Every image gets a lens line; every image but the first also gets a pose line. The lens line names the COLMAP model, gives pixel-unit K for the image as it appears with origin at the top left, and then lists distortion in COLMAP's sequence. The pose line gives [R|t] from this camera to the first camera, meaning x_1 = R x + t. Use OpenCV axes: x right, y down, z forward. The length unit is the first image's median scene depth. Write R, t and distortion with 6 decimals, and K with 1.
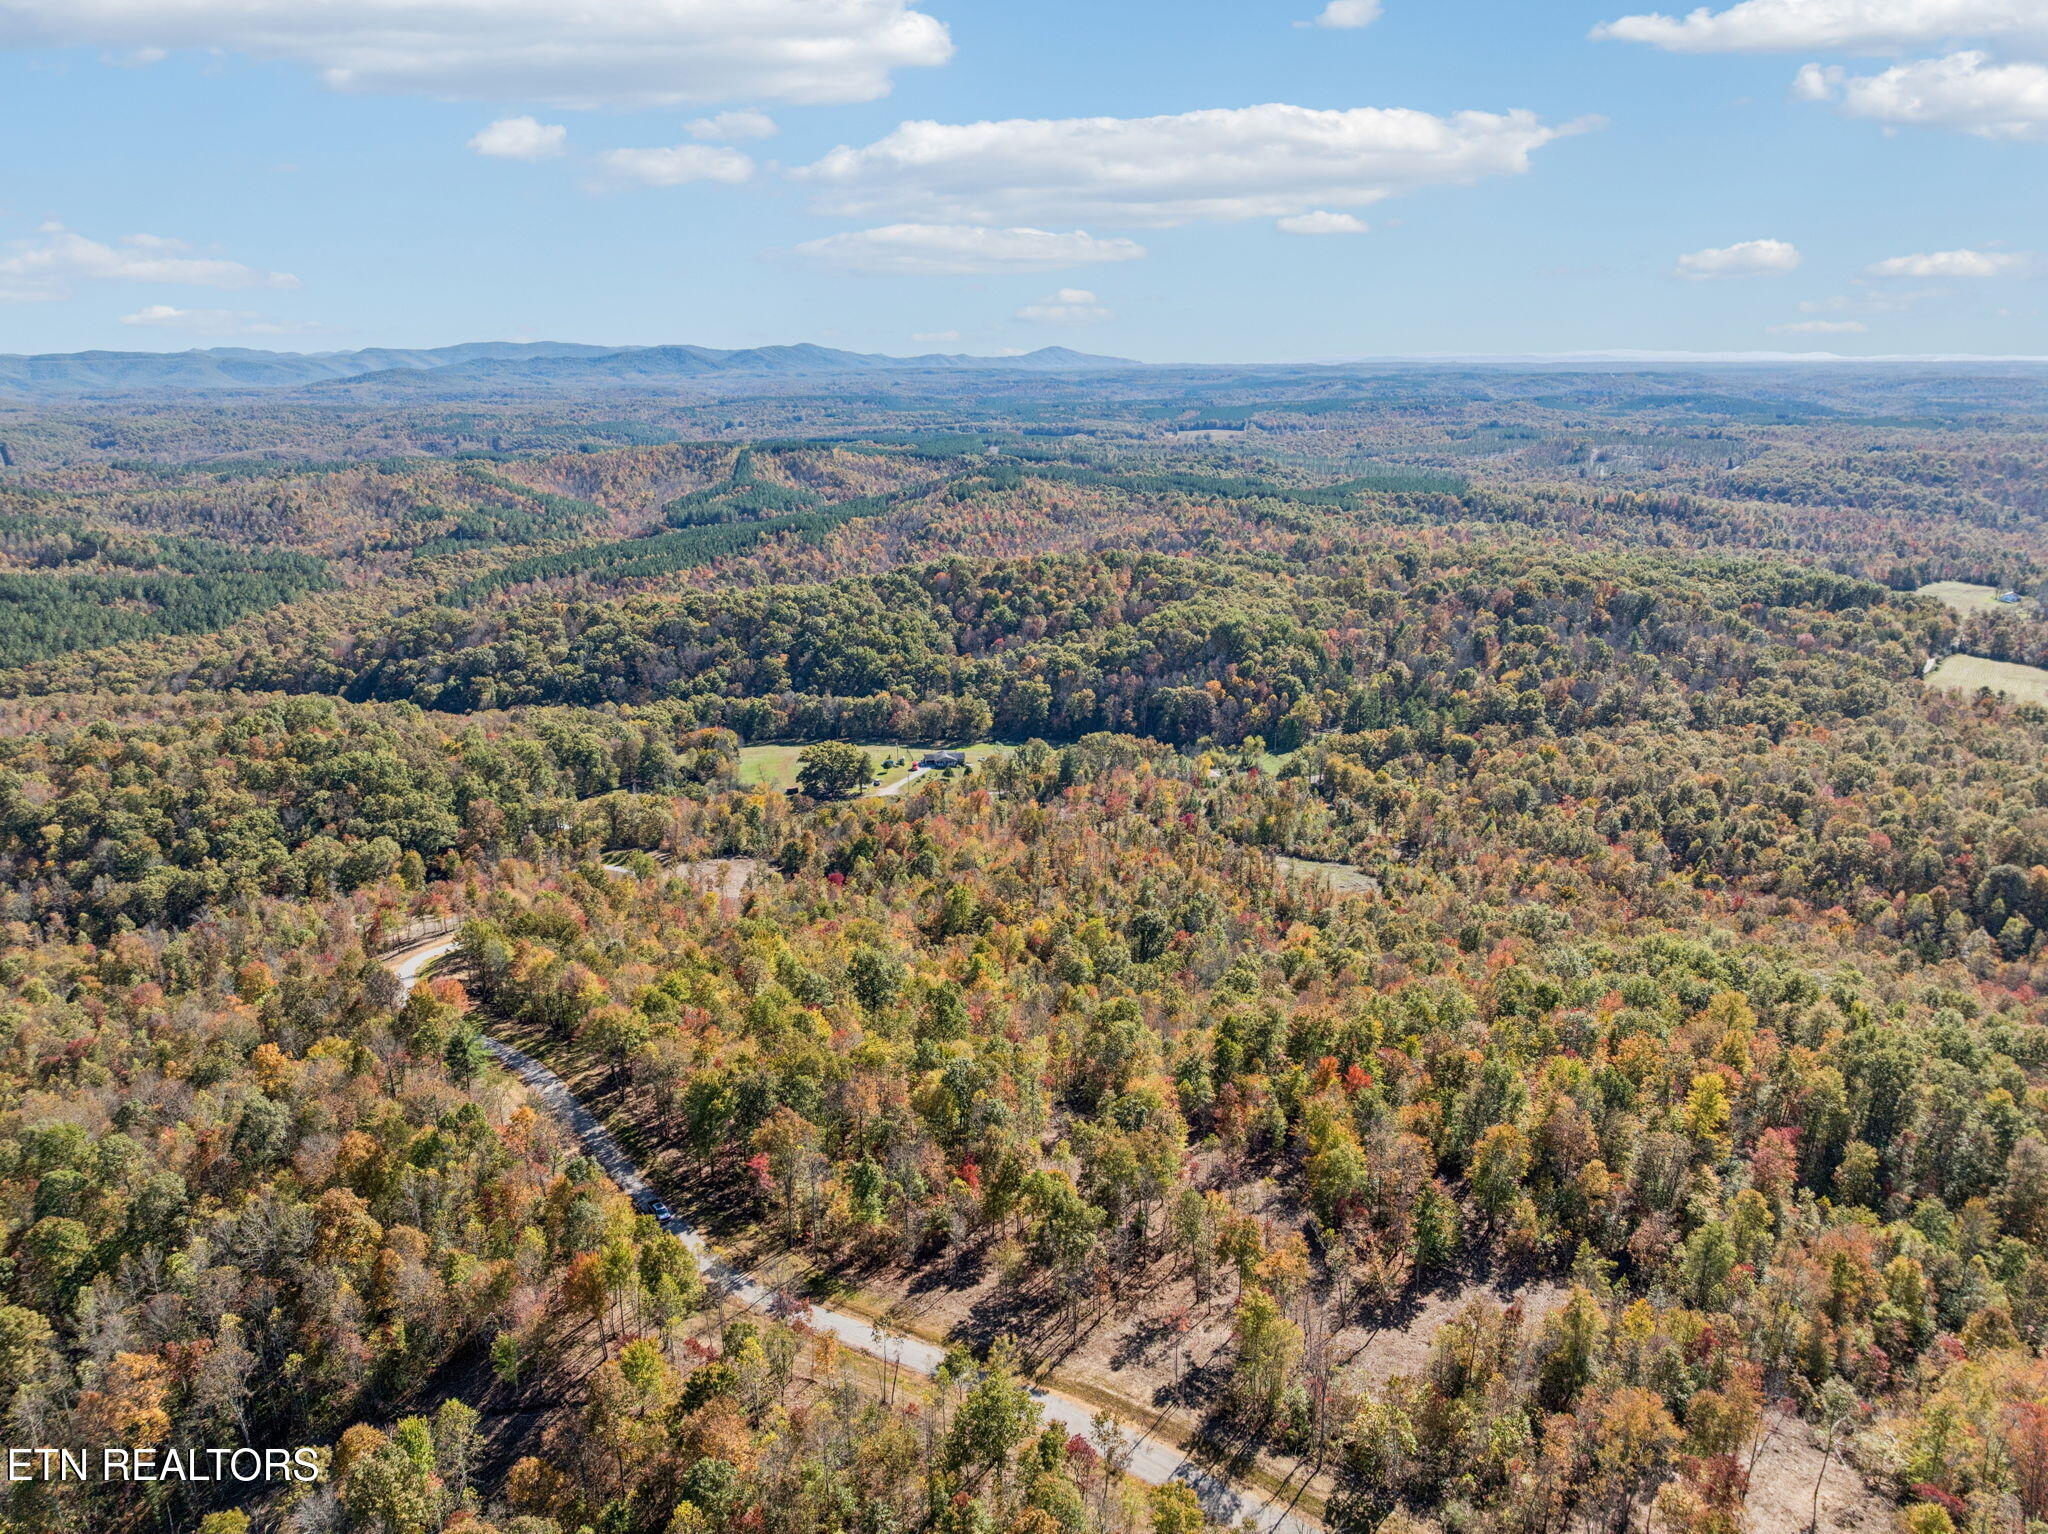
lens RADIAL K [[1455.3, 0, 1017.6], [0, 1455.3, 759.9], [0, 0, 1]] dist [-0.036710, -0.015152]
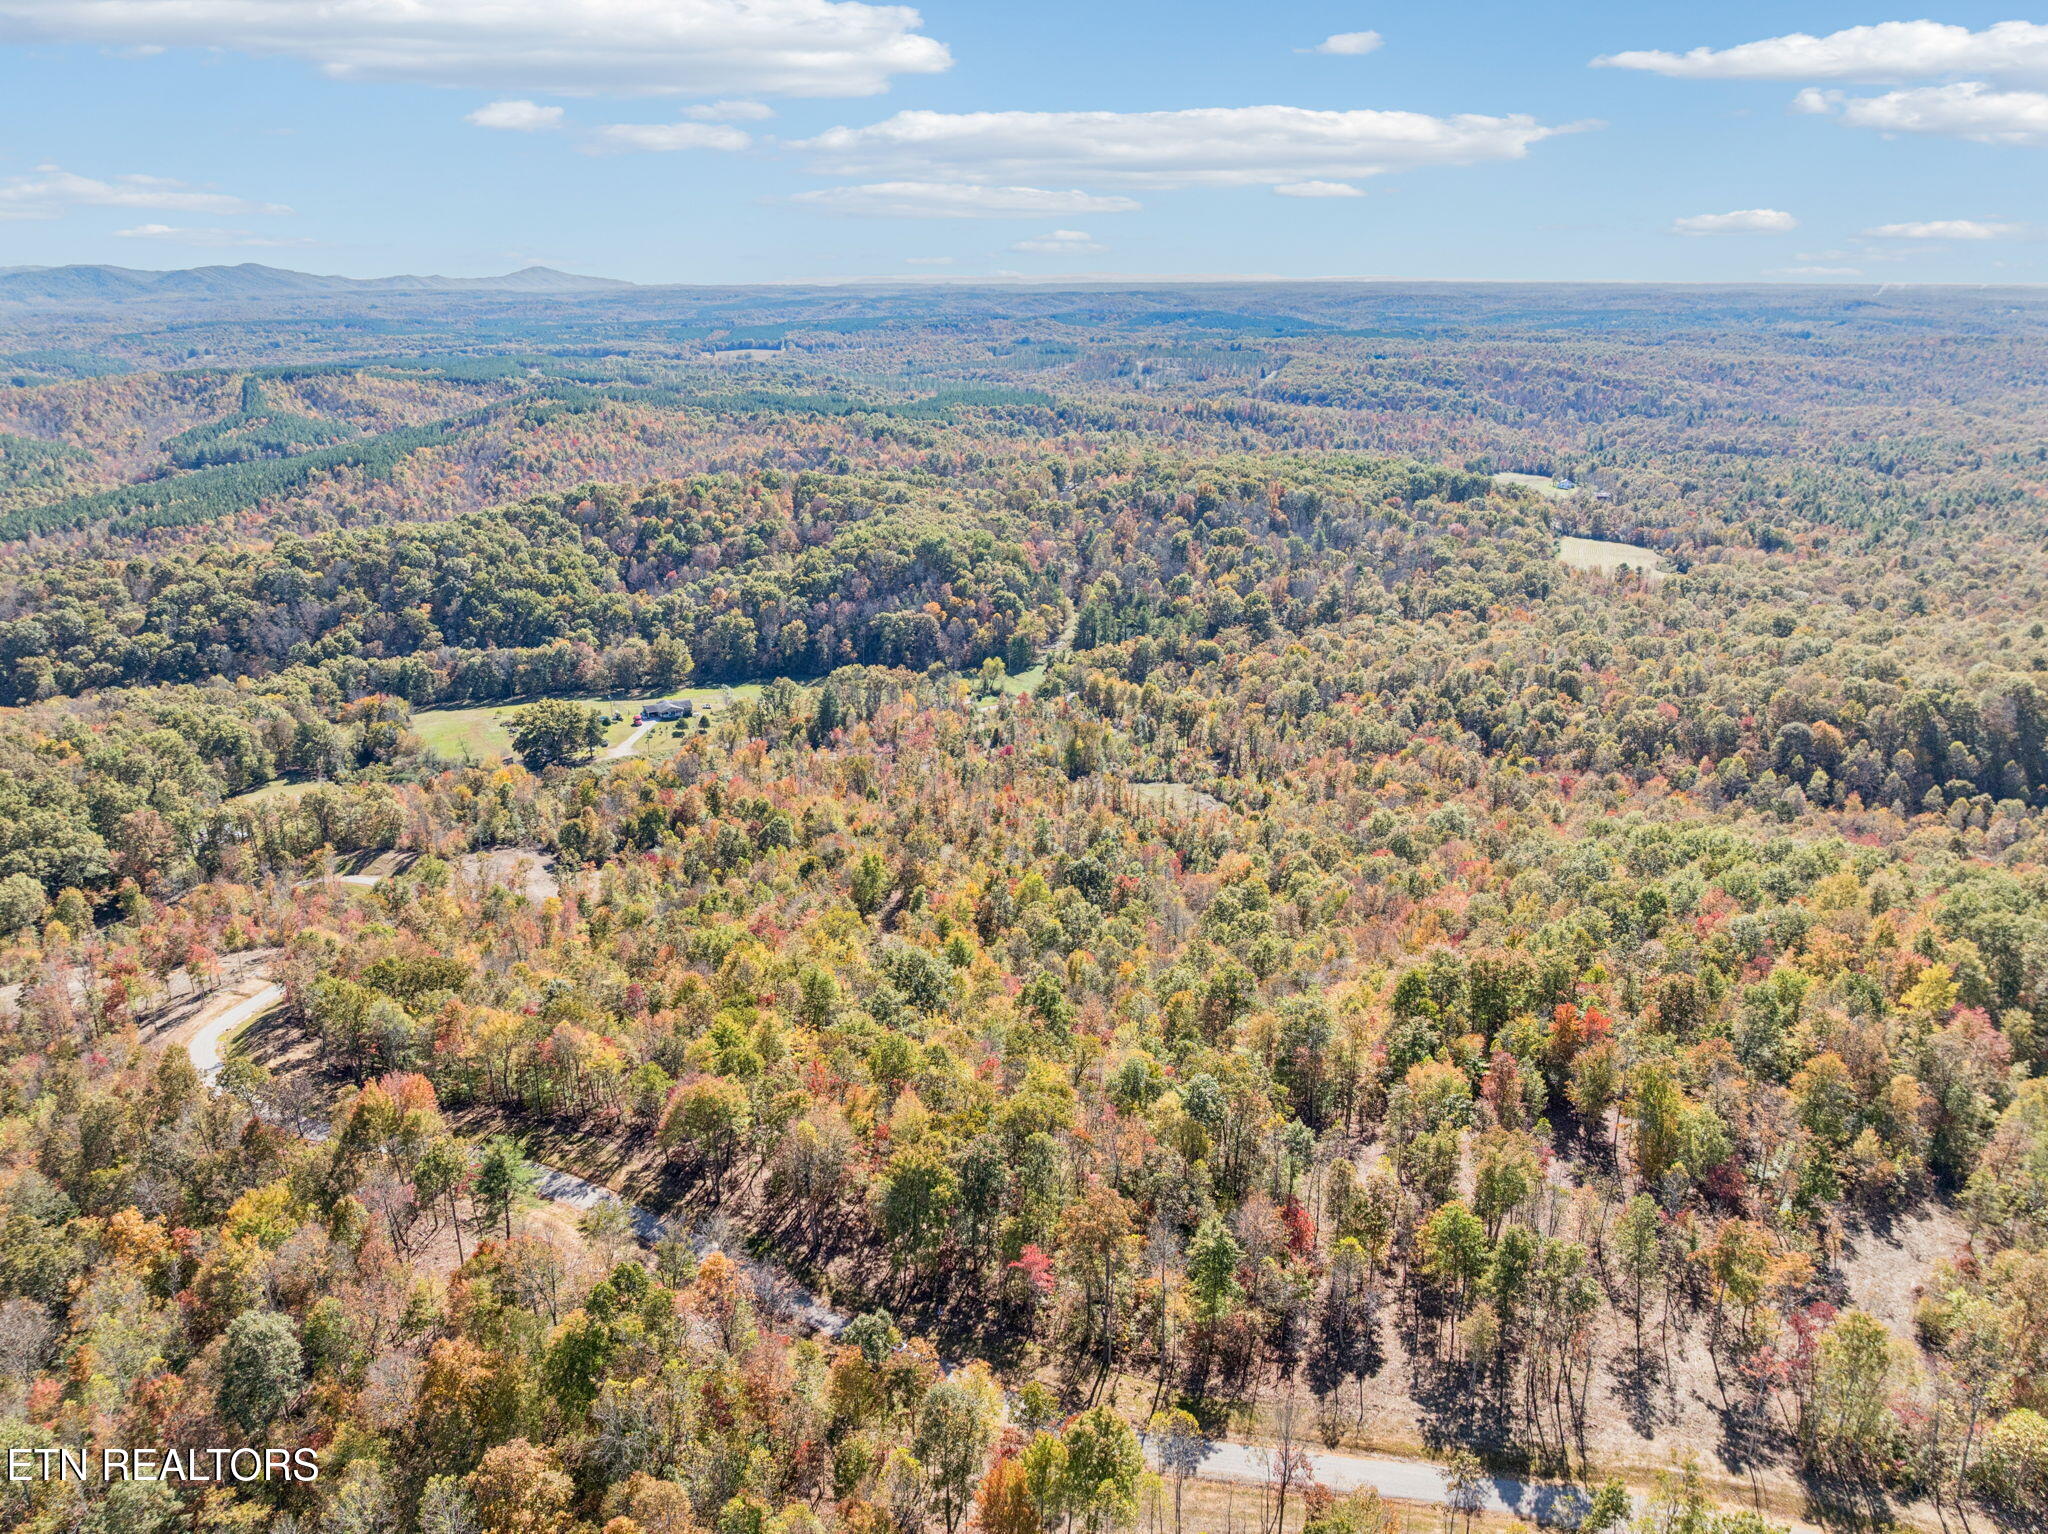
lens RADIAL K [[1455.3, 0, 1017.6], [0, 1455.3, 759.9], [0, 0, 1]] dist [-0.036710, -0.015152]
pose [[0.945610, -0.094867, 0.311162, -0.105223], [0.079148, 0.994883, 0.062790, -0.007171], [-0.315526, -0.034747, 0.948280, 0.080855]]
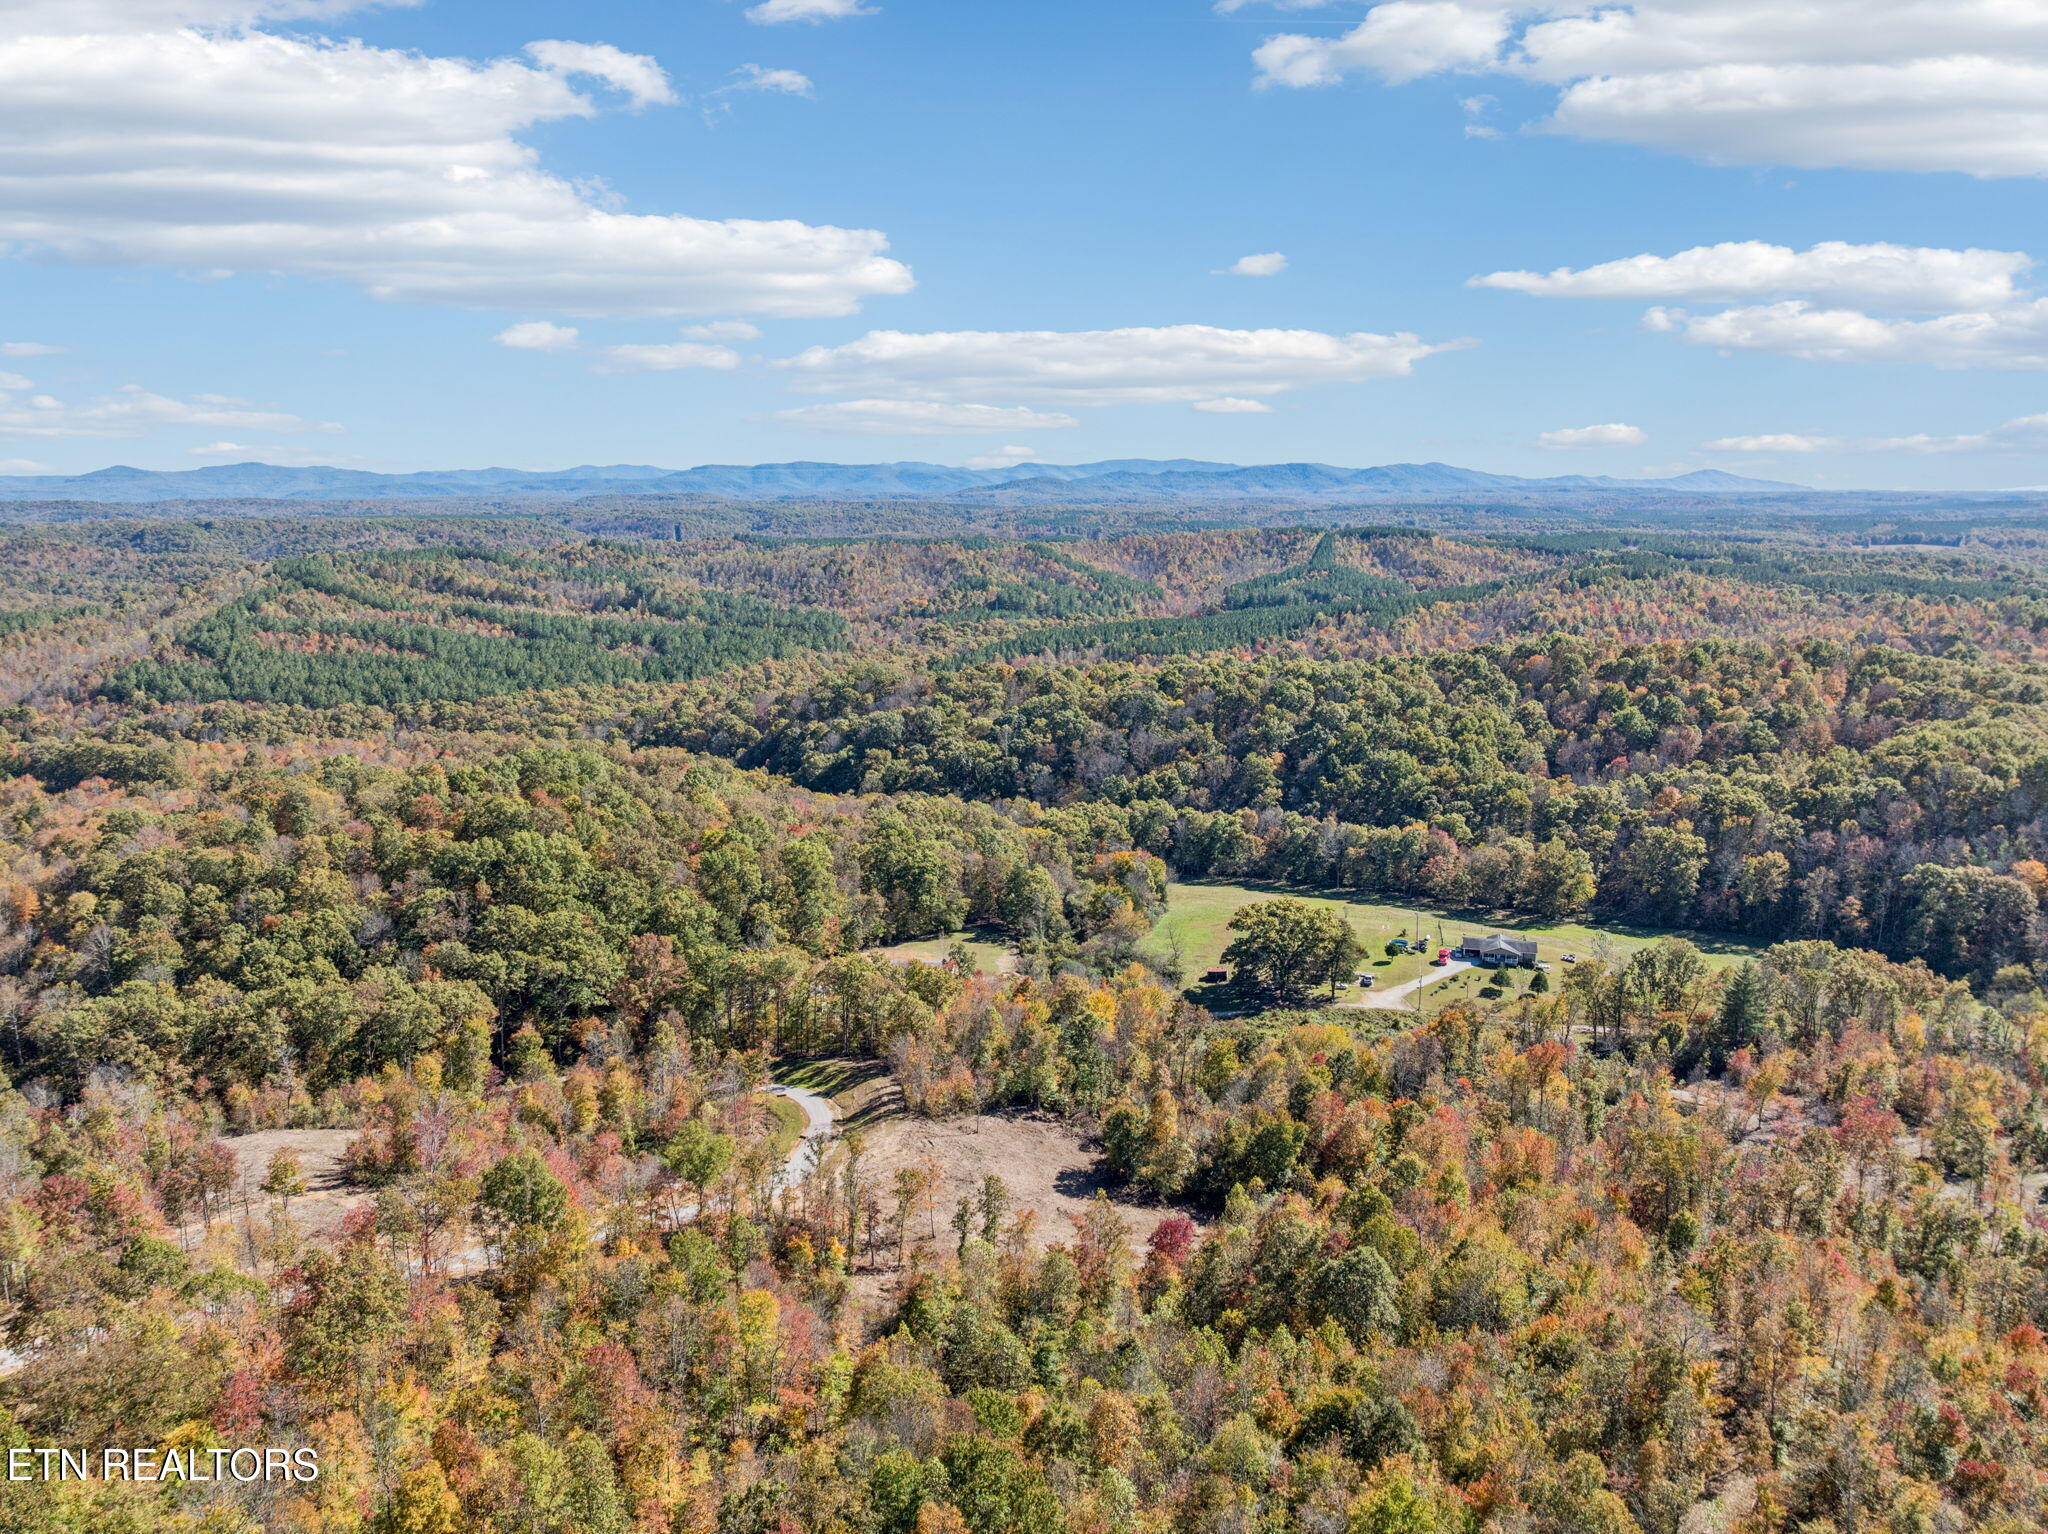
lens RADIAL K [[1455.3, 0, 1017.6], [0, 1455.3, 759.9], [0, 0, 1]] dist [-0.036710, -0.015152]
pose [[0.914740, 0.082011, -0.395633, -0.003630], [-0.112927, 0.992054, -0.055456, -0.018077], [0.387942, 0.095406, 0.916733, 0.332627]]
